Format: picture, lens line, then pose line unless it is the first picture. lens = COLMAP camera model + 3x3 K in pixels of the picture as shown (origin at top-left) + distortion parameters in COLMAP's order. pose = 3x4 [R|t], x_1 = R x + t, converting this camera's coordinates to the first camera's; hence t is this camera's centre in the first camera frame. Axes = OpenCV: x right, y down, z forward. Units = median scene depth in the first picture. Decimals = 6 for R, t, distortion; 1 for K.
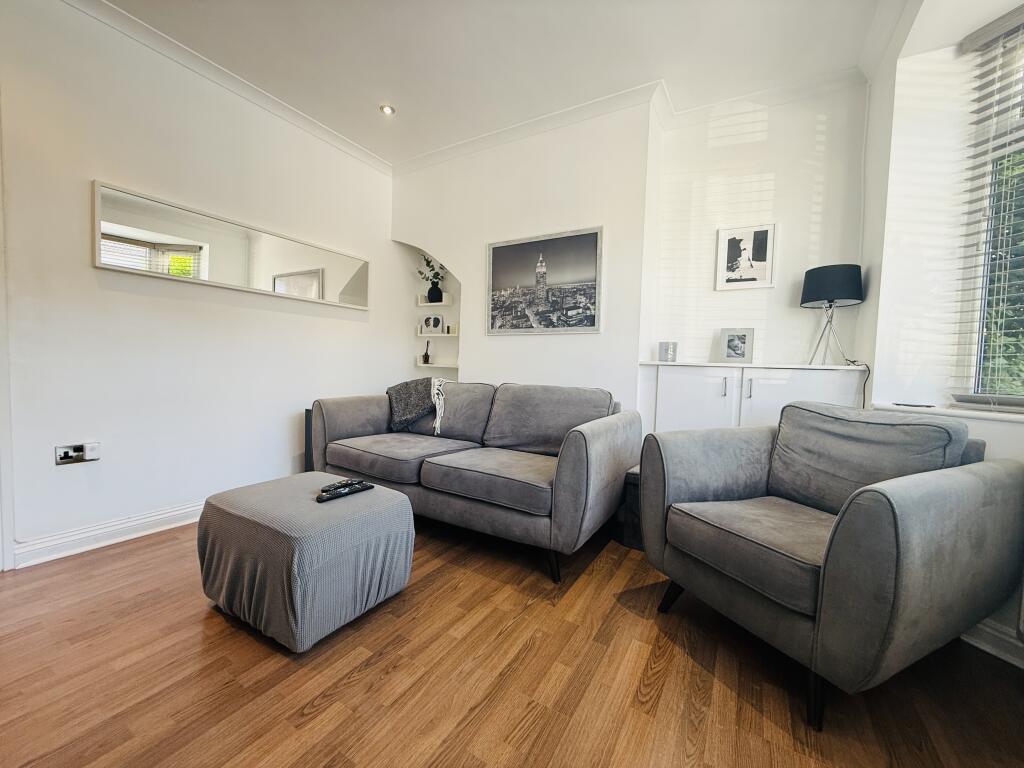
lens RADIAL K [[406.1, 0, 509.2], [0, 406.1, 383.6], [0, 0, 1]] dist [-0.000223, 0.000036]
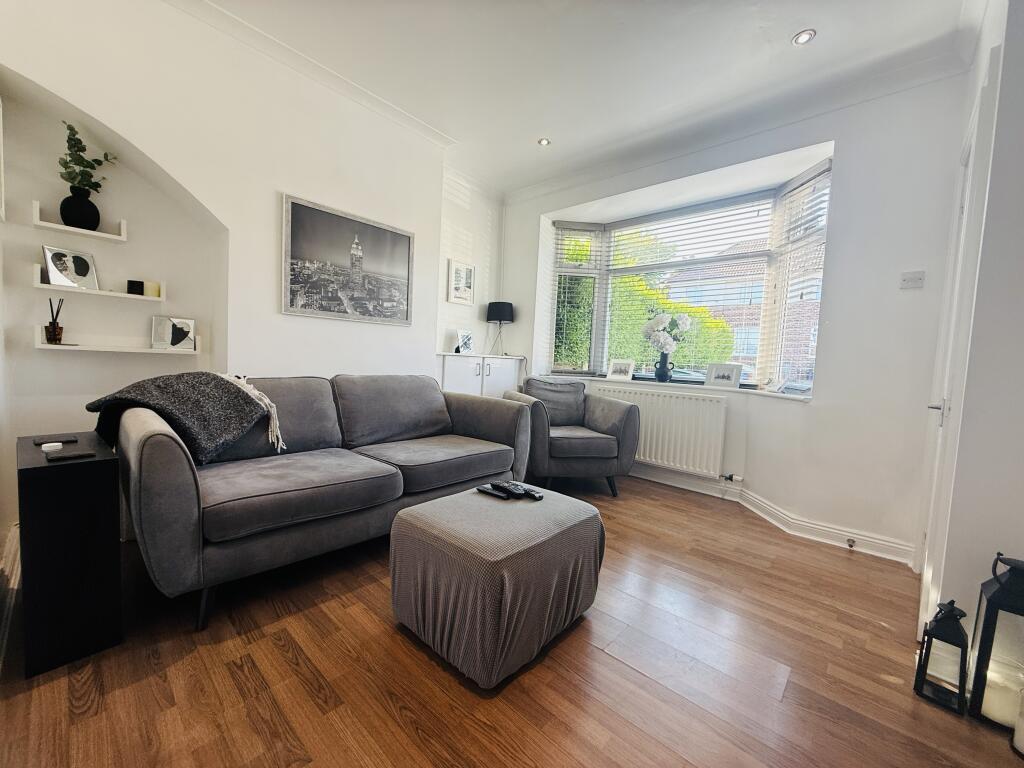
lens RADIAL K [[406.1, 0, 503.5], [0, 406.1, 384.5], [0, 0, 1]] dist [-0.000223, 0.000036]
pose [[0.211153, -0.081221, 0.974073, -0.793104], [0.002450, 0.996582, 0.082567, -0.052013], [-0.977450, -0.015048, 0.210630, 0.463974]]
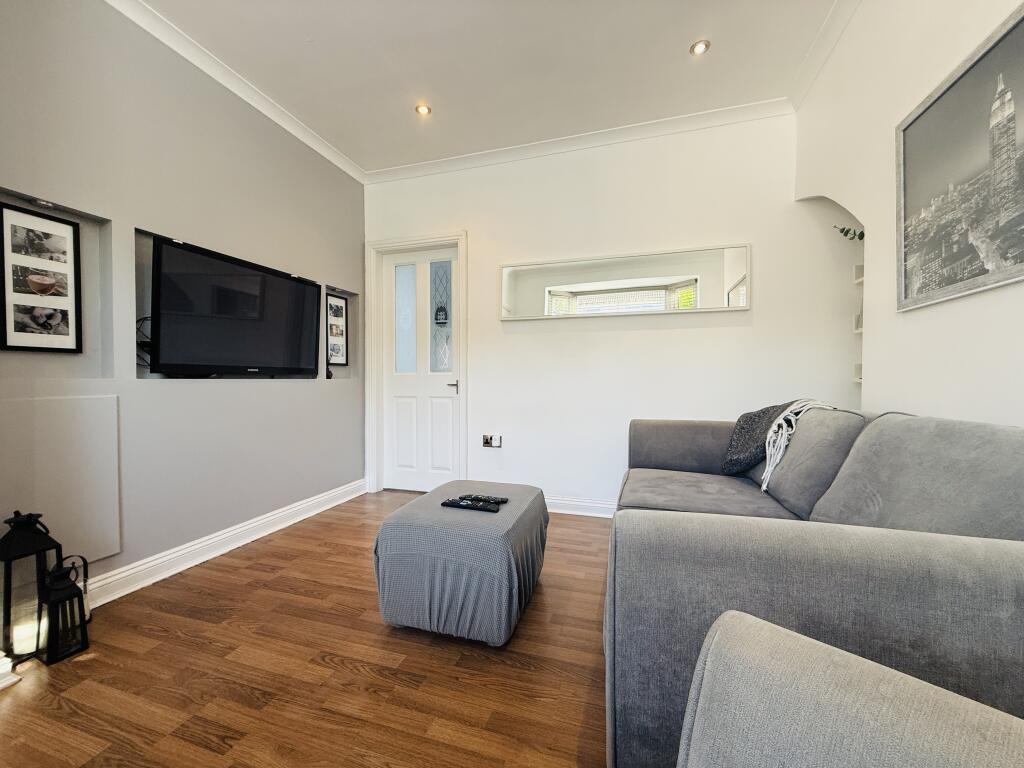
lens RADIAL K [[406.1, 0, 509.7], [0, 406.1, 382.7], [0, 0, 1]] dist [-0.000223, 0.000036]
pose [[0.230885, -0.022428, -0.972723, 0.334176], [-0.038862, 0.998724, -0.032252, -0.002736], [0.972205, 0.045248, 0.229719, 0.480921]]
